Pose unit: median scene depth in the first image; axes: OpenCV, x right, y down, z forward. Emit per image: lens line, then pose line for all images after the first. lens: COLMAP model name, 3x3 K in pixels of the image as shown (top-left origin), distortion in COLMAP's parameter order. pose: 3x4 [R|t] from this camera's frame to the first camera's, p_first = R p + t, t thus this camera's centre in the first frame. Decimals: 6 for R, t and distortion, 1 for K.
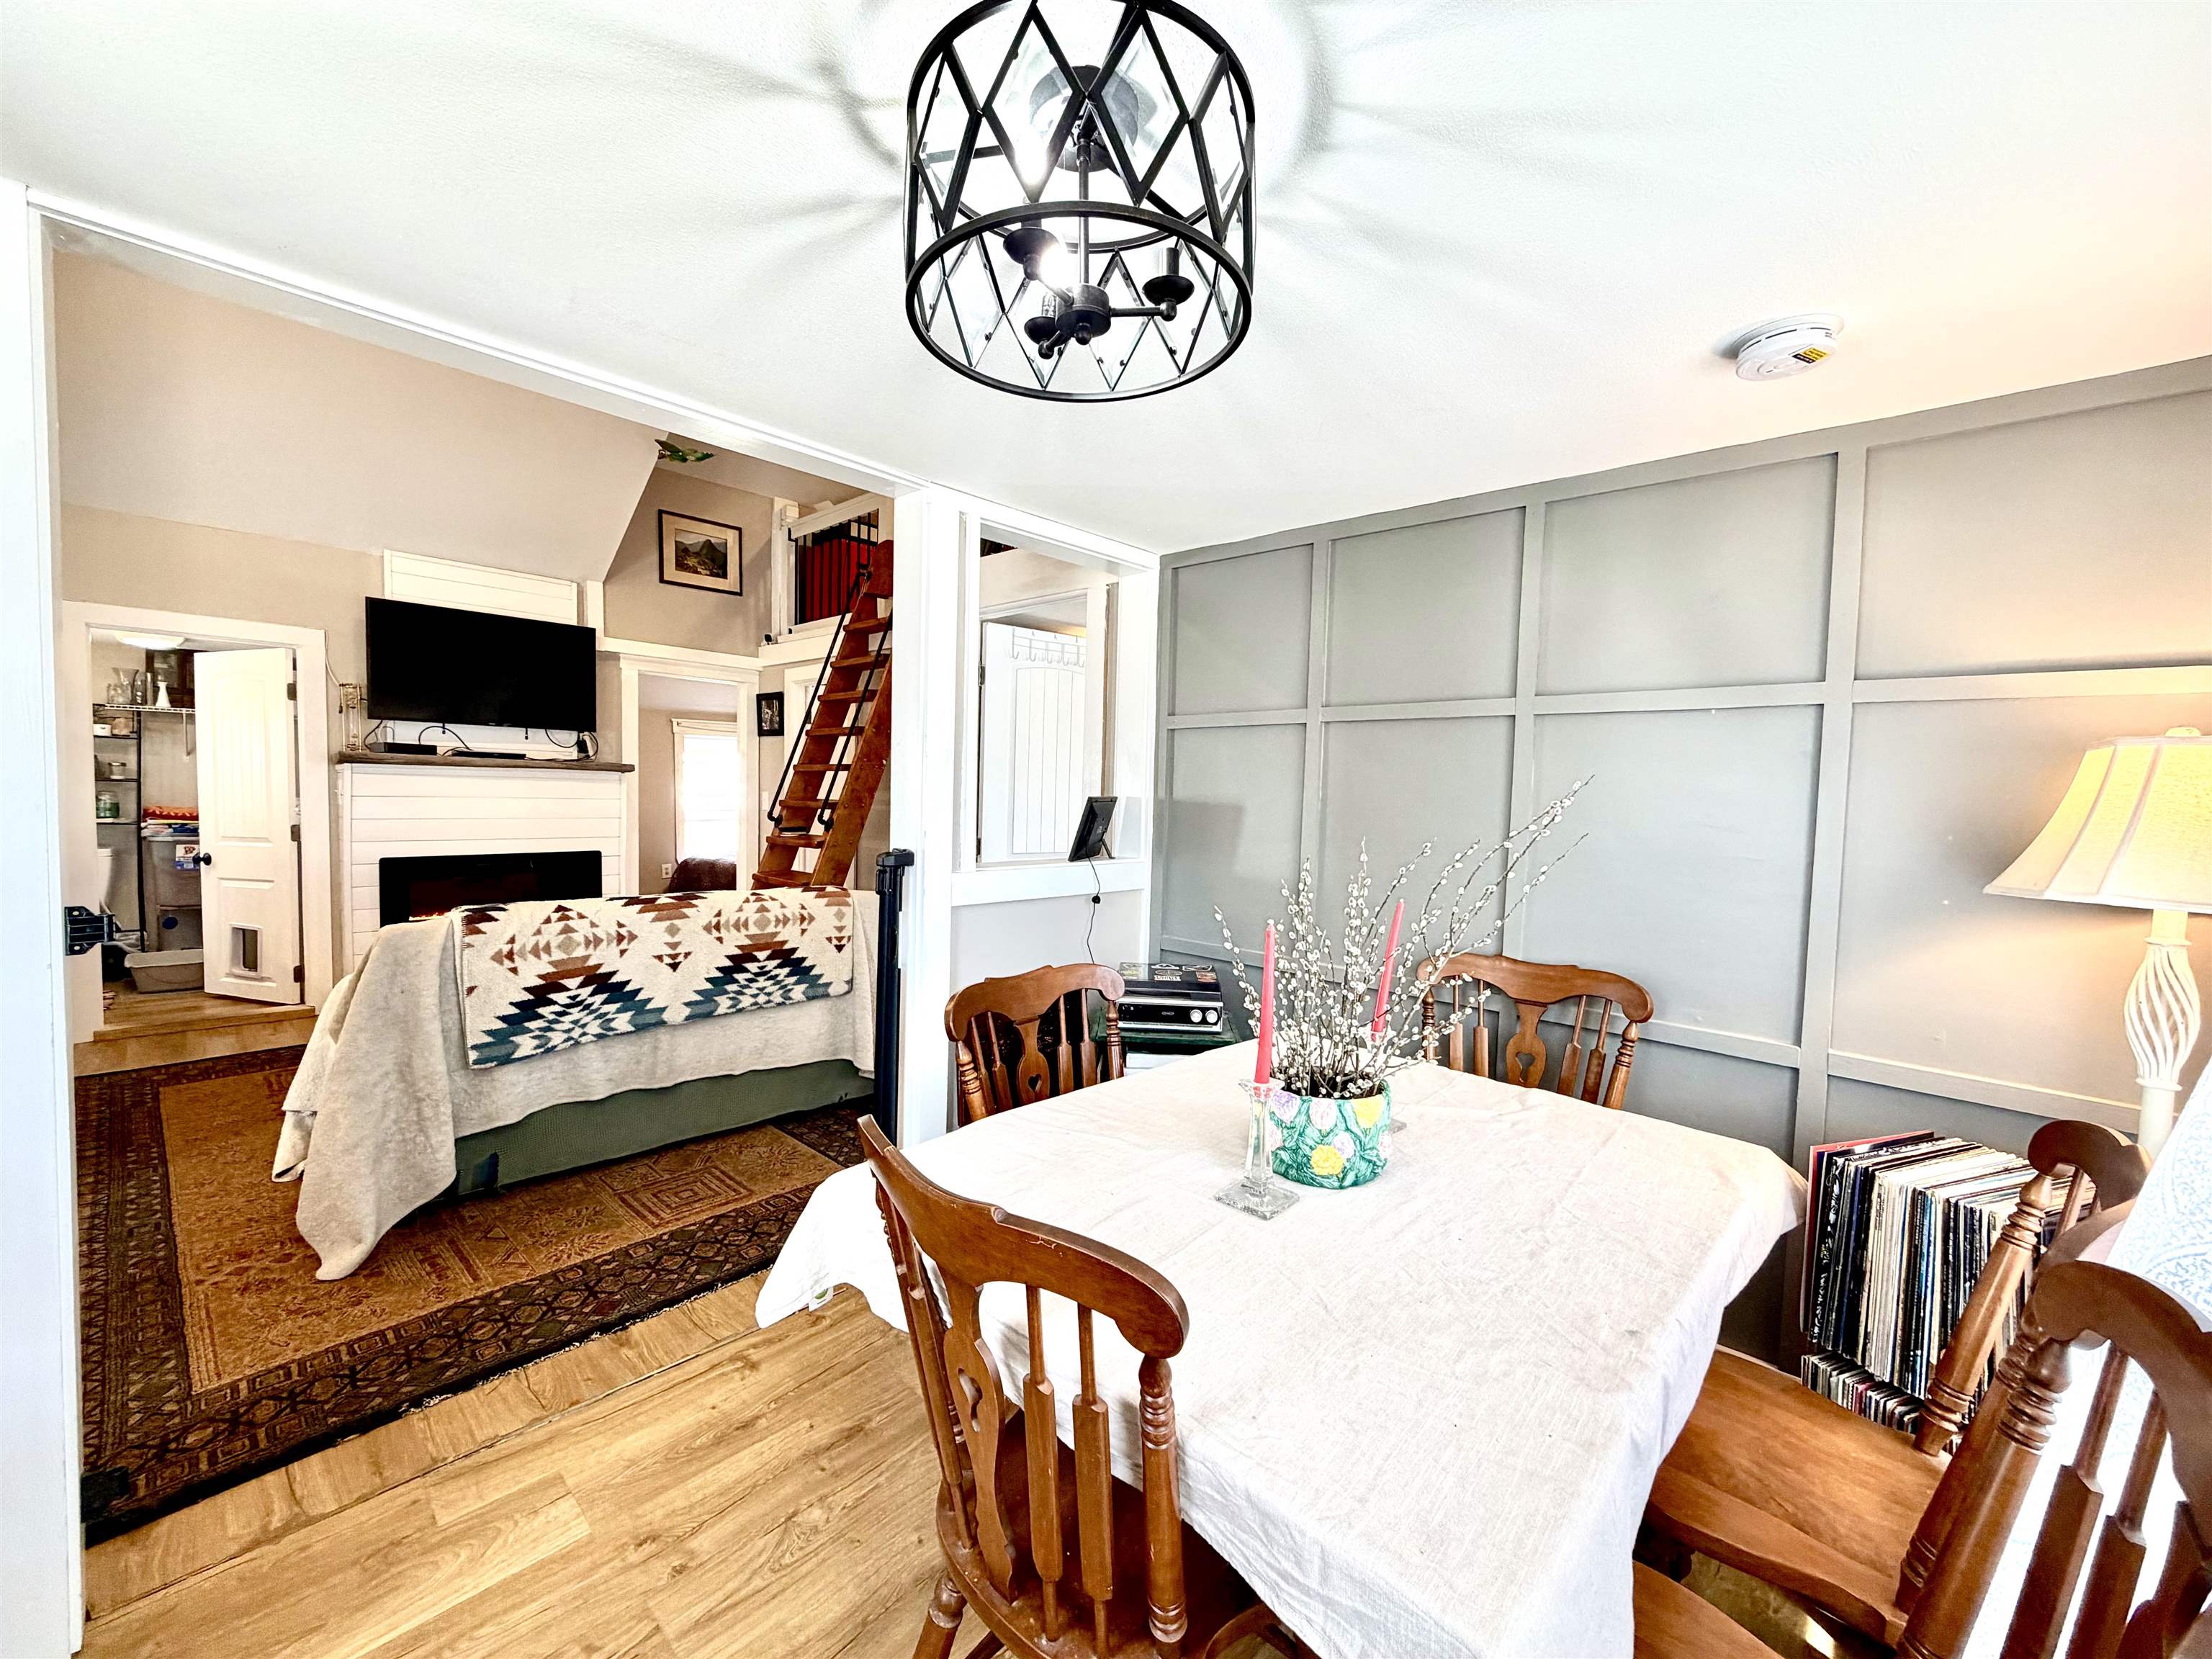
lens RADIAL K [[880.1, 0, 1096.9], [0, 880.1, 823.5], [0, 0, 1]] dist [-0.001134, 0.000445]
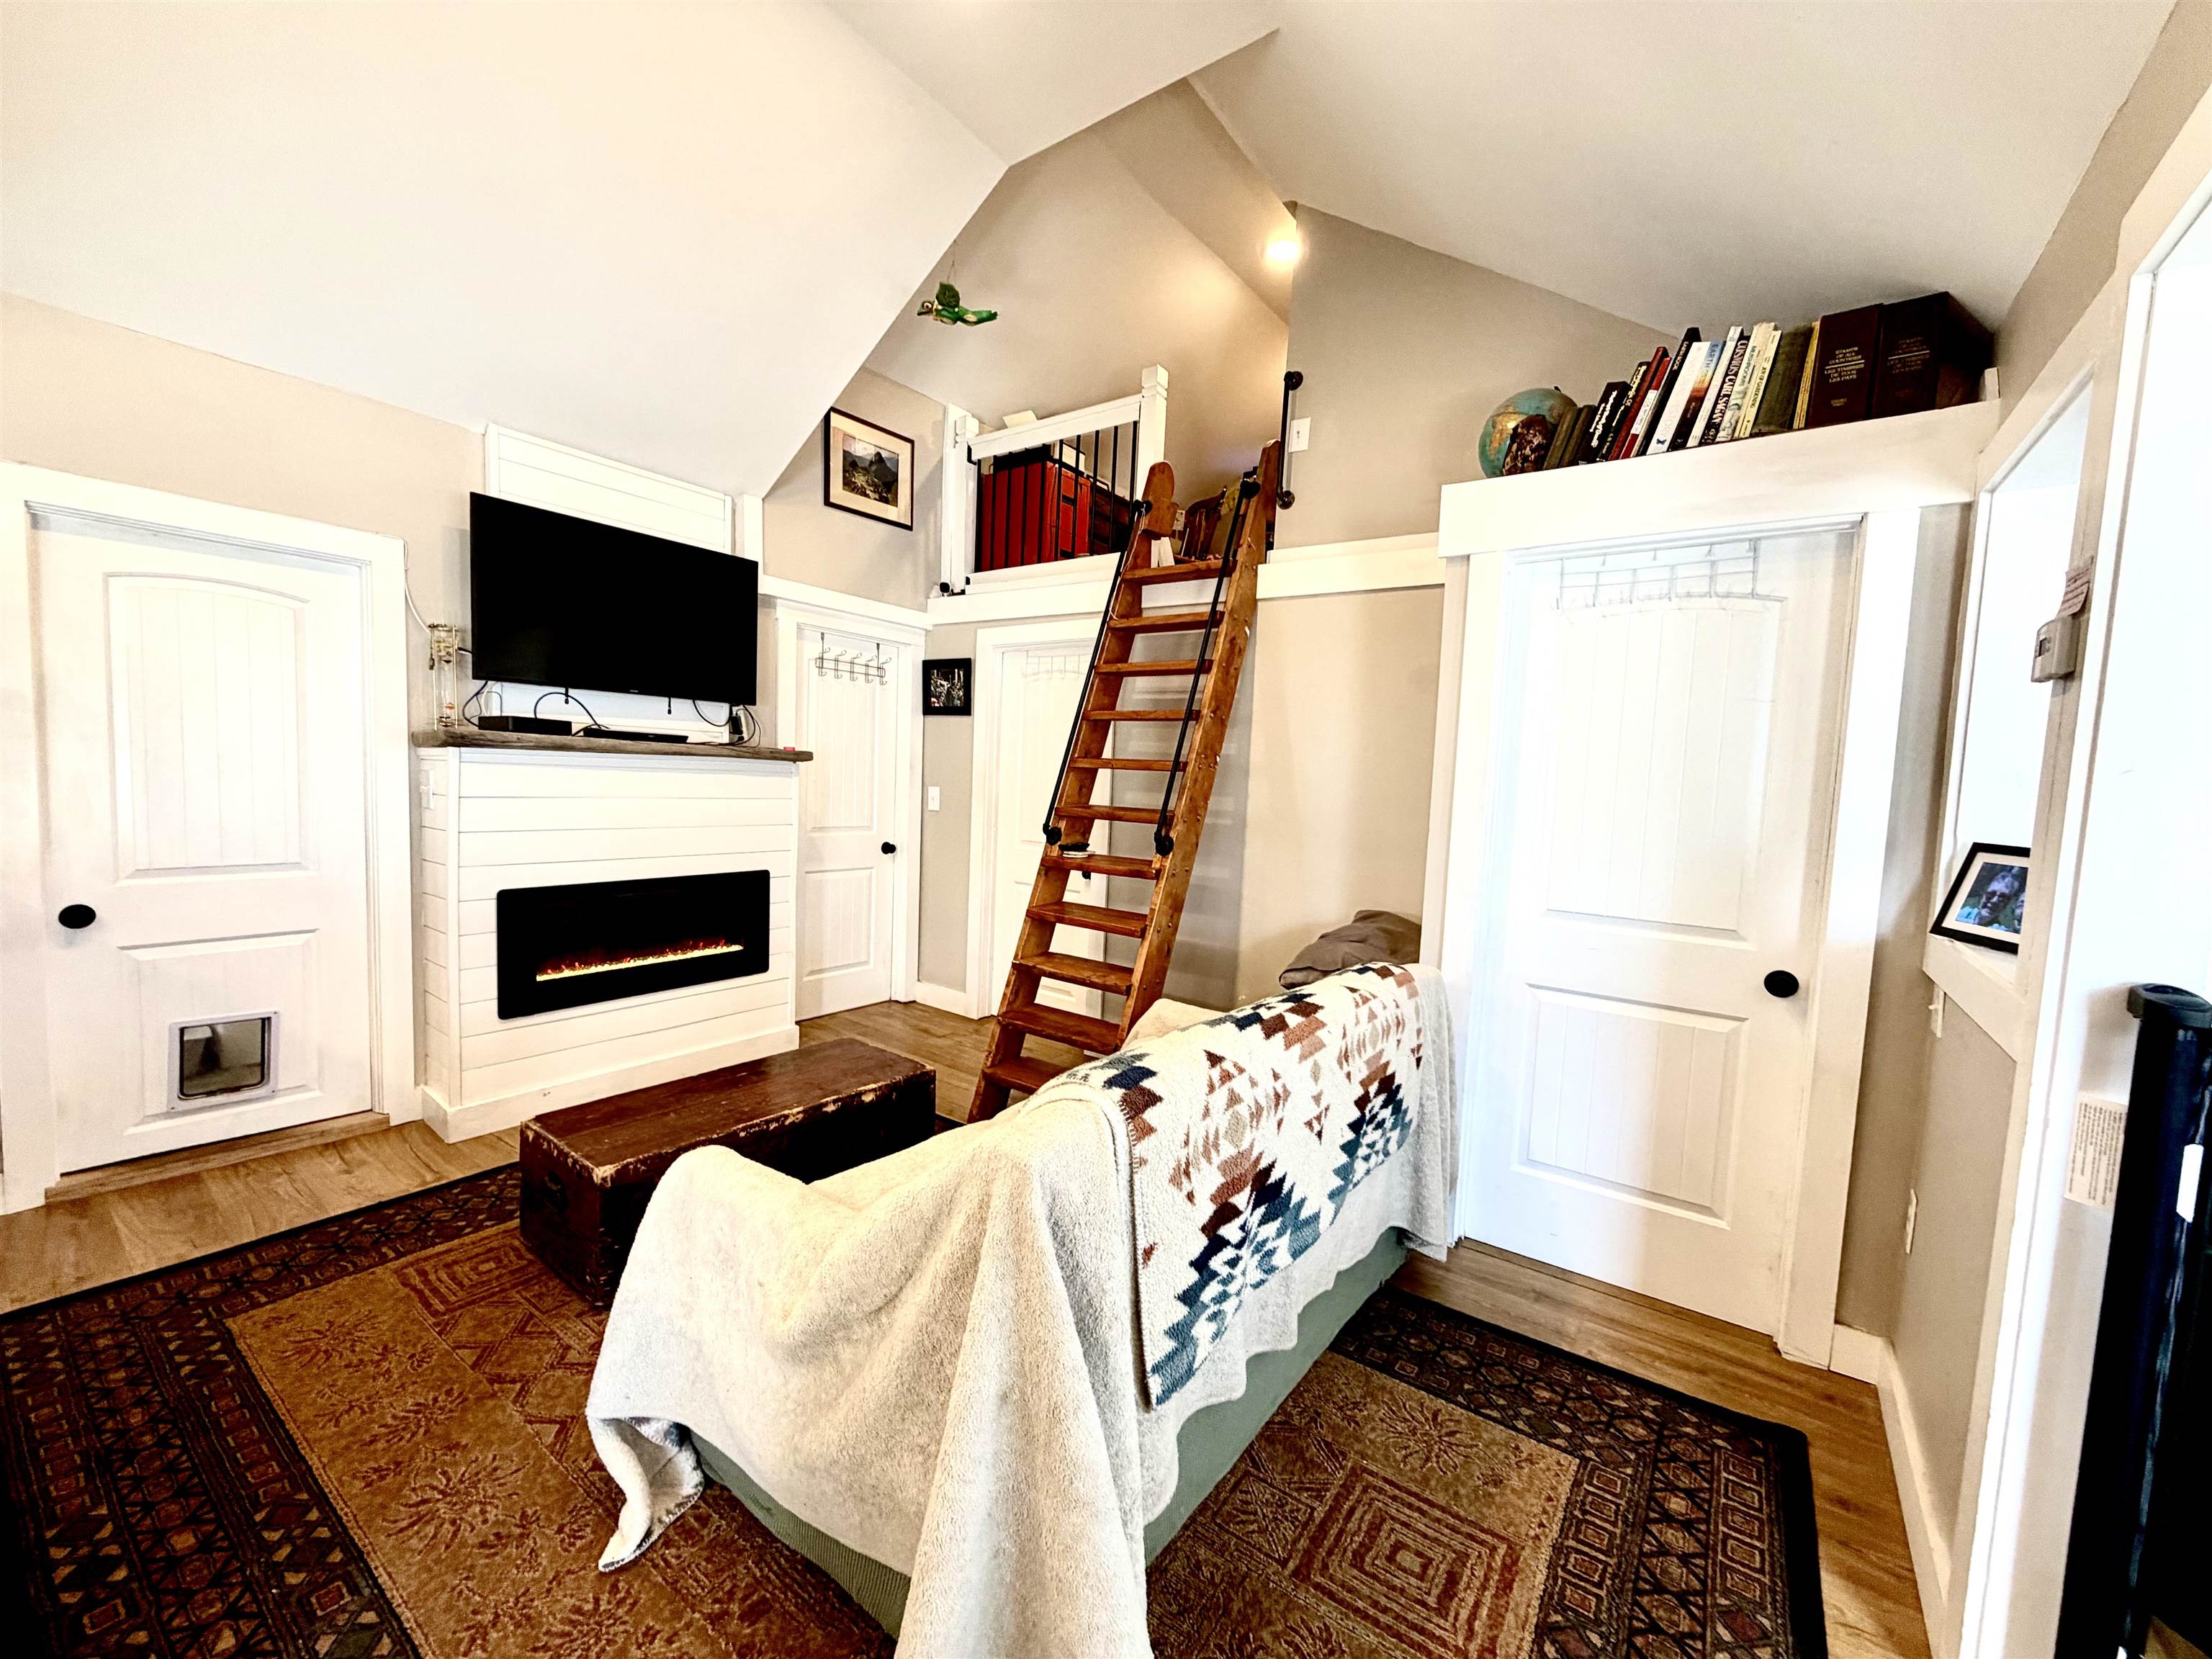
lens RADIAL K [[880.1, 0, 1110.2], [0, 880.1, 832.0], [0, 0, 1]] dist [-0.001134, 0.000445]
pose [[0.993272, 0.010058, 0.115366, -0.364163], [-0.013964, 0.999355, 0.033099, -0.027835], [-0.114958, -0.034487, 0.992772, 0.241678]]
